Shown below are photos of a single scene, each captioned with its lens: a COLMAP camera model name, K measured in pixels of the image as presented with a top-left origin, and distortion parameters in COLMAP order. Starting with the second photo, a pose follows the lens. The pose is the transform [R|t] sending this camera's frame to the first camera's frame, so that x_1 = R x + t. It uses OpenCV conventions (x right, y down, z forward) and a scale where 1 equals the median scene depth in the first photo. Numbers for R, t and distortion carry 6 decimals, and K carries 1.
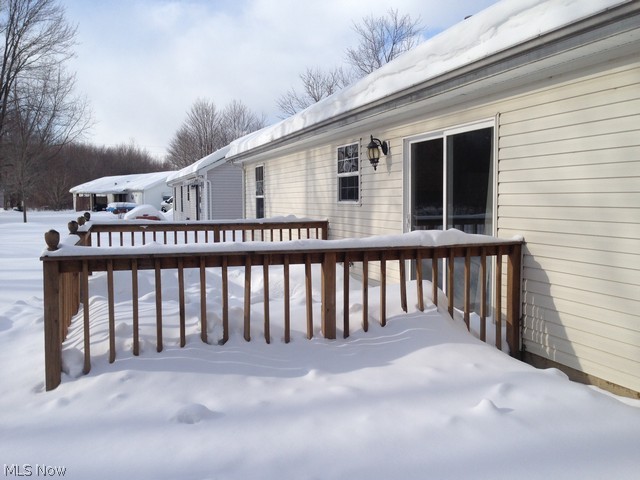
lens RADIAL K [[589.5, 0, 320.0], [0, 589.5, 240.1], [0, 0, 1]] dist [0.048444, 0.000000]
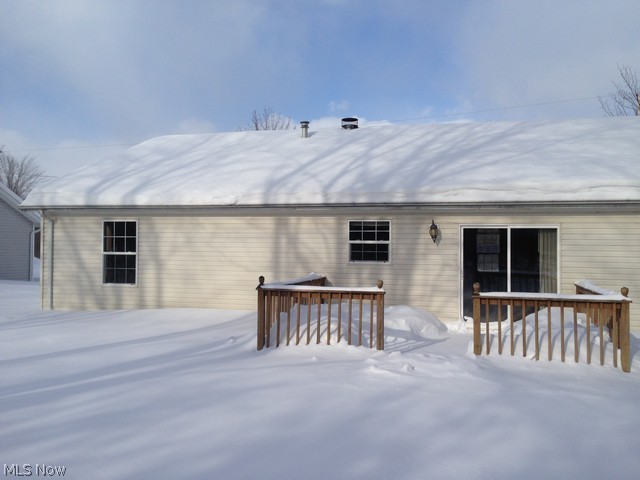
lens RADIAL K [[589.5, 0, 320.2], [0, 589.5, 238.8], [0, 0, 1]] dist [0.048444, 0.000000]
pose [[0.555627, 0.015463, 0.831288, -1.623781], [0.046739, 0.997665, -0.049798, -0.079198], [-0.830117, 0.066523, 0.553607, 0.472184]]
